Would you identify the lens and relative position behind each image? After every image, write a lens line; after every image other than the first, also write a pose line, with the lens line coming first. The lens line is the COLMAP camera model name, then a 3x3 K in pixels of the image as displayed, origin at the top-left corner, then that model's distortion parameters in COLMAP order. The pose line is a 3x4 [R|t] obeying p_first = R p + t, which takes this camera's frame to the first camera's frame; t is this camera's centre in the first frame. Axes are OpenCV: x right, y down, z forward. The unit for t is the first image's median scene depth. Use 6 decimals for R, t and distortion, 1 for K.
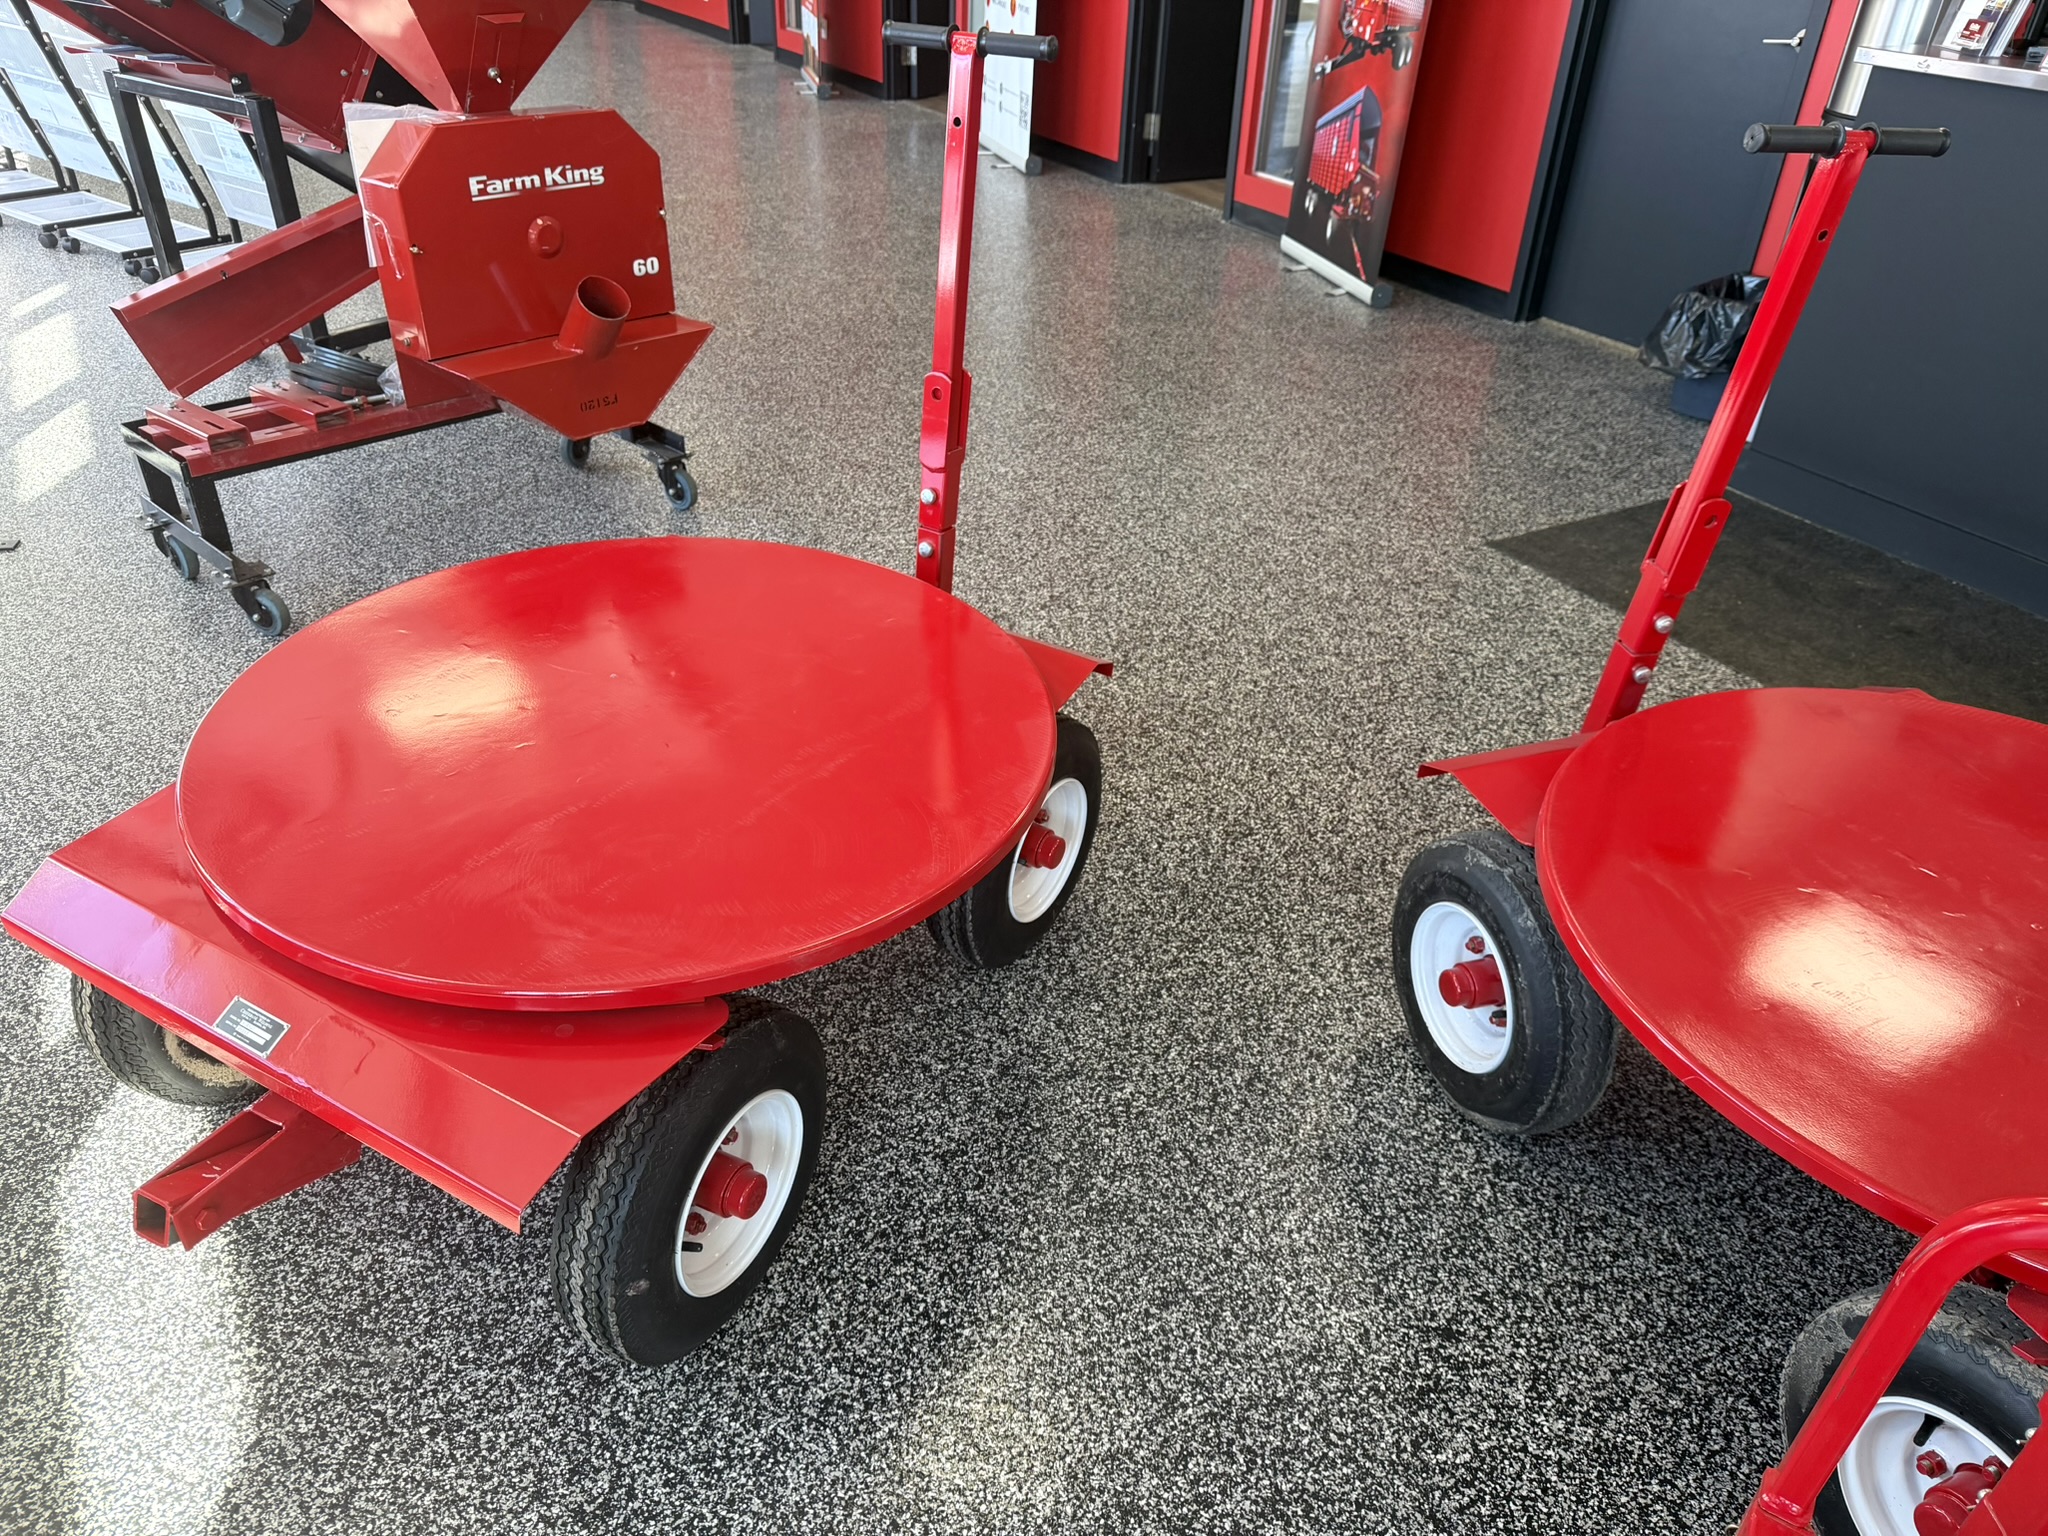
lens RADIAL K [[1352.3, 0, 1034.5], [0, 1352.3, 765.6], [0, 0, 1]] dist [-0.004497, -0.002258]
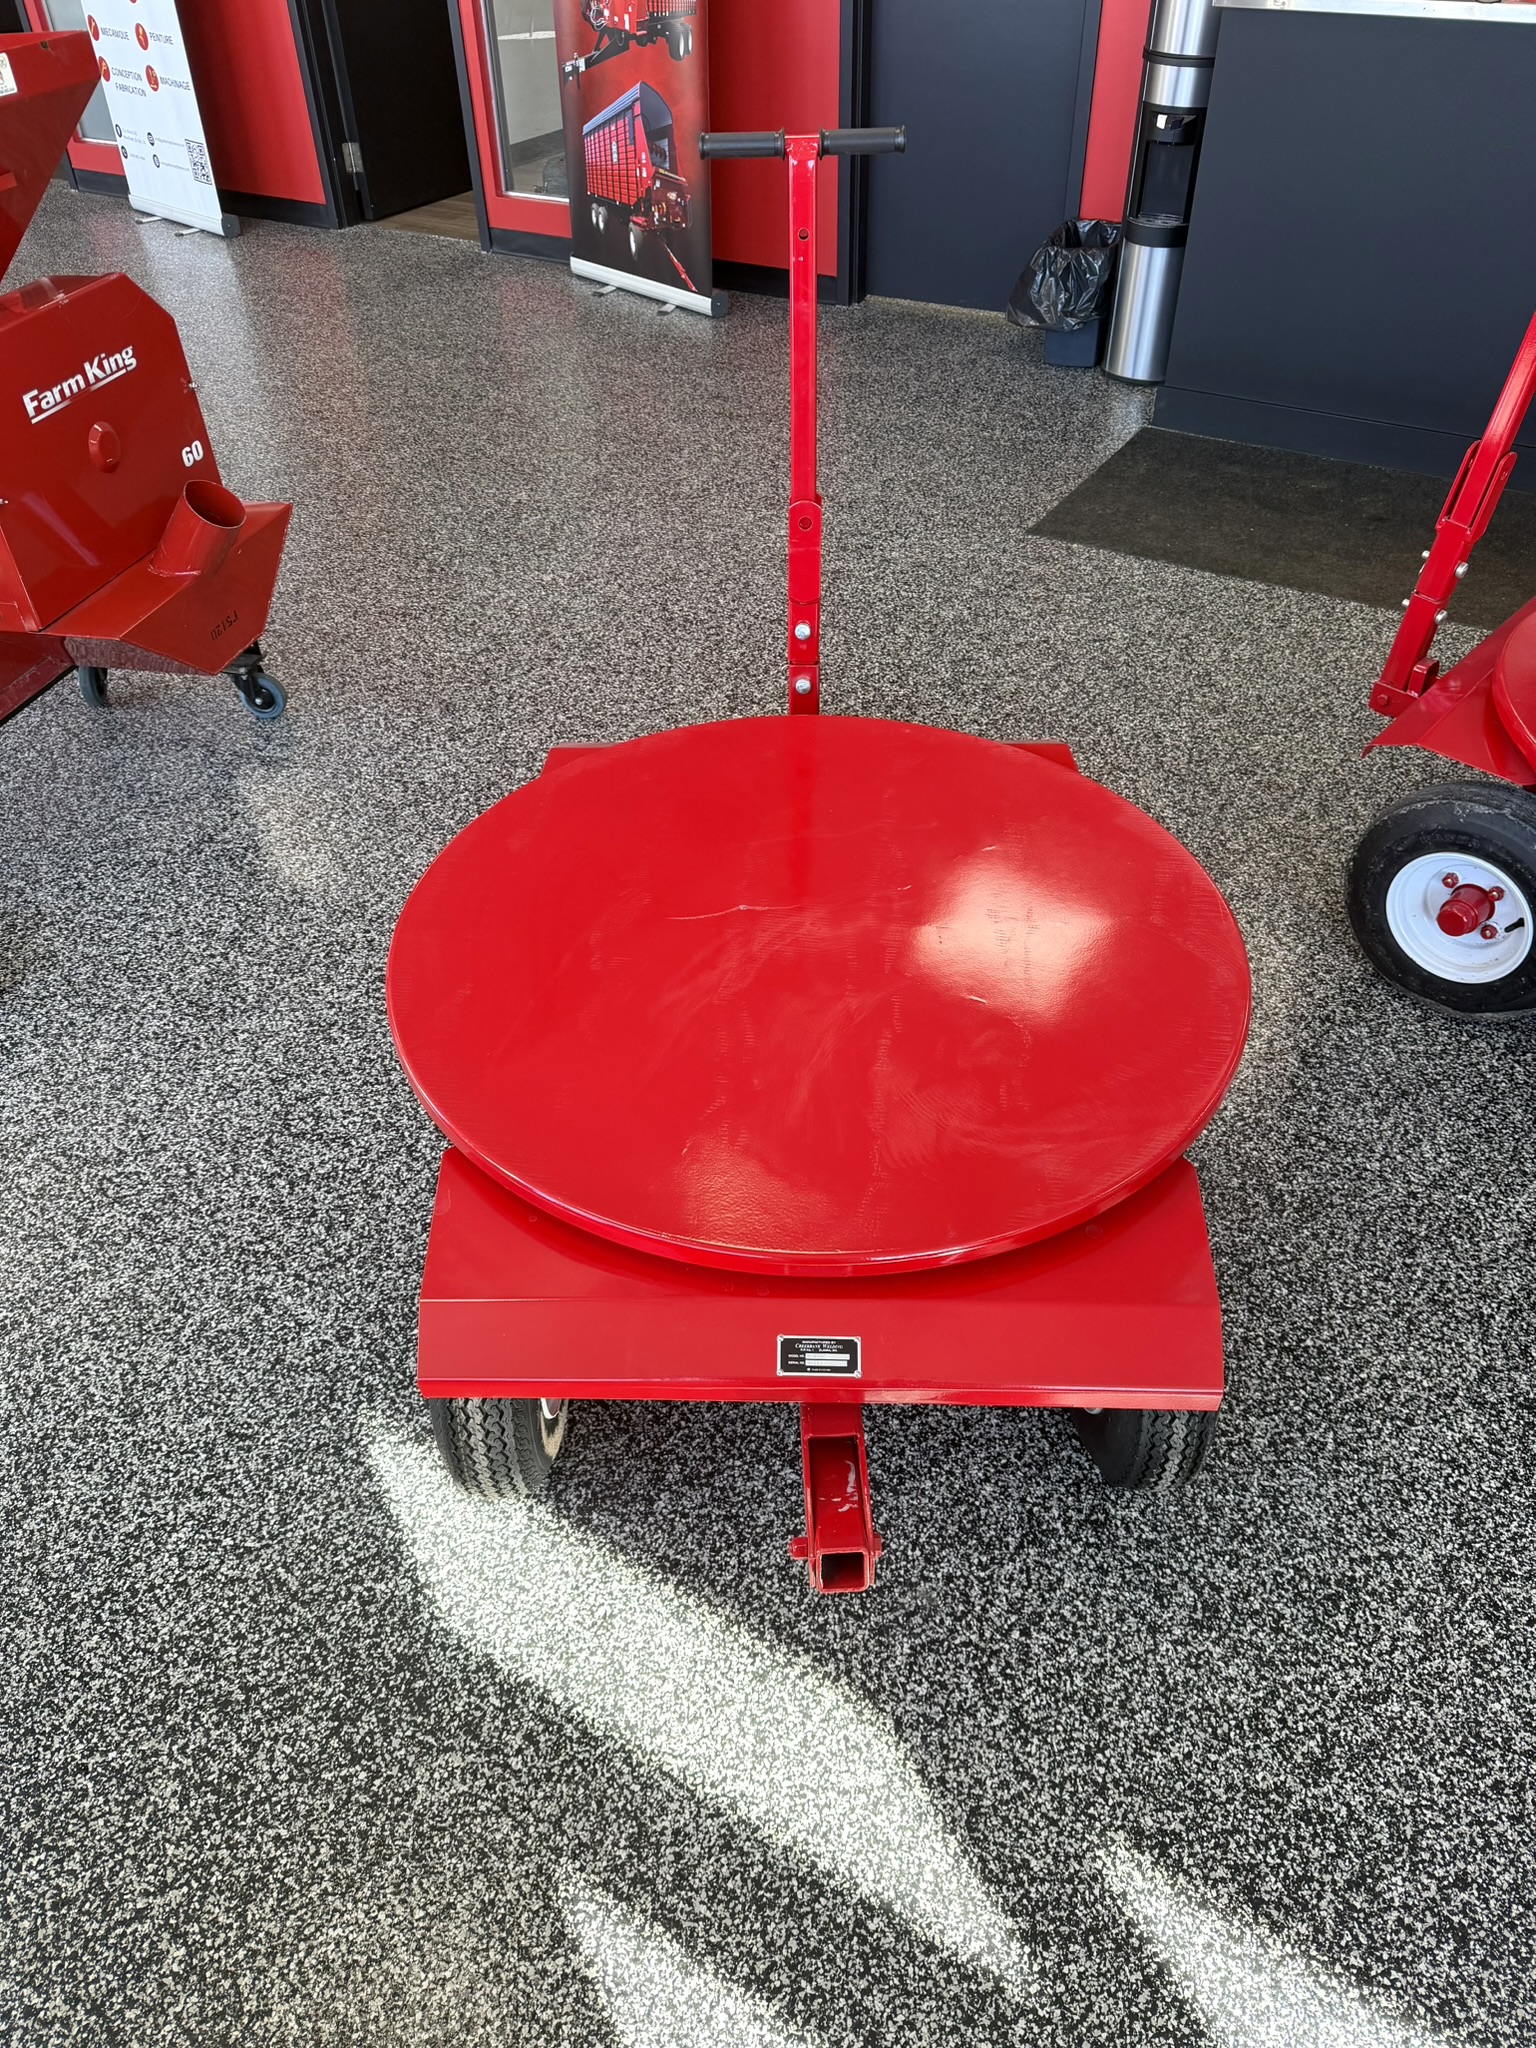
lens RADIAL K [[1352.3, 0, 728.8], [0, 1352.3, 990.9], [0, 0, 1]] dist [-0.004497, -0.002258]
pose [[0.890584, -0.346917, 0.294124, -0.390401], [0.301667, 0.934524, 0.188842, -0.121578], [-0.340378, -0.079453, 0.936926, 0.062555]]
